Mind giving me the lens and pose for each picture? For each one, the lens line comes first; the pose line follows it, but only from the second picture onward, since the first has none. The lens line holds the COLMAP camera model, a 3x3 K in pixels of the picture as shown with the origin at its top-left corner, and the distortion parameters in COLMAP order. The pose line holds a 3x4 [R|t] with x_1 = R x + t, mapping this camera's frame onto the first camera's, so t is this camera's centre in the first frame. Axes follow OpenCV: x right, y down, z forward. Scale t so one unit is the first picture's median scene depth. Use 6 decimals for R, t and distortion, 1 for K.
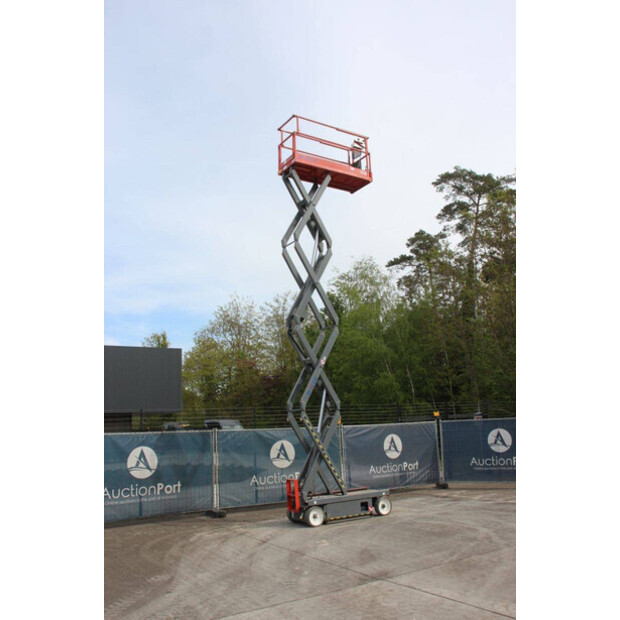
lens RADIAL K [[554.4, 0, 310.0], [0, 554.4, 310.0], [0, 0, 1]] dist [-0.156238, 0.173054]
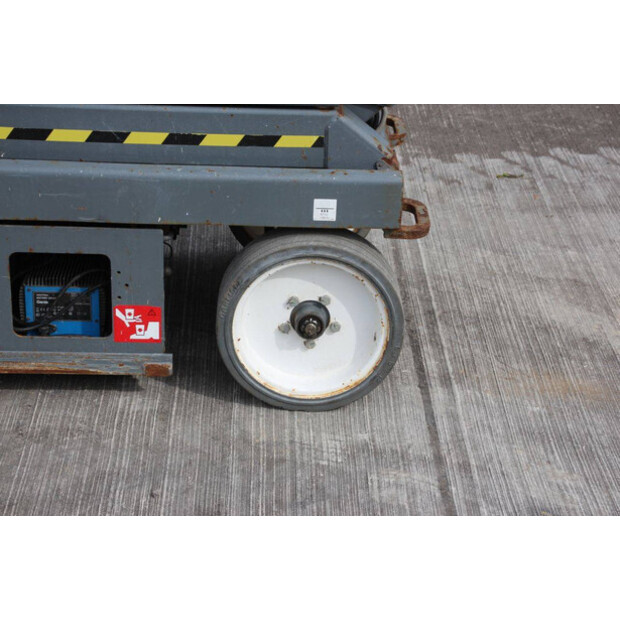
lens RADIAL K [[1430.8, 0, 310.0], [0, 1430.8, 310.0], [0, 0, 1]] dist [0.308249, 0.239635]
pose [[0.860991, 0.286902, -0.419979, 0.241565], [0.040559, 0.784363, 0.618975, 0.197068], [0.507001, -0.549965, 0.663693, 0.821772]]
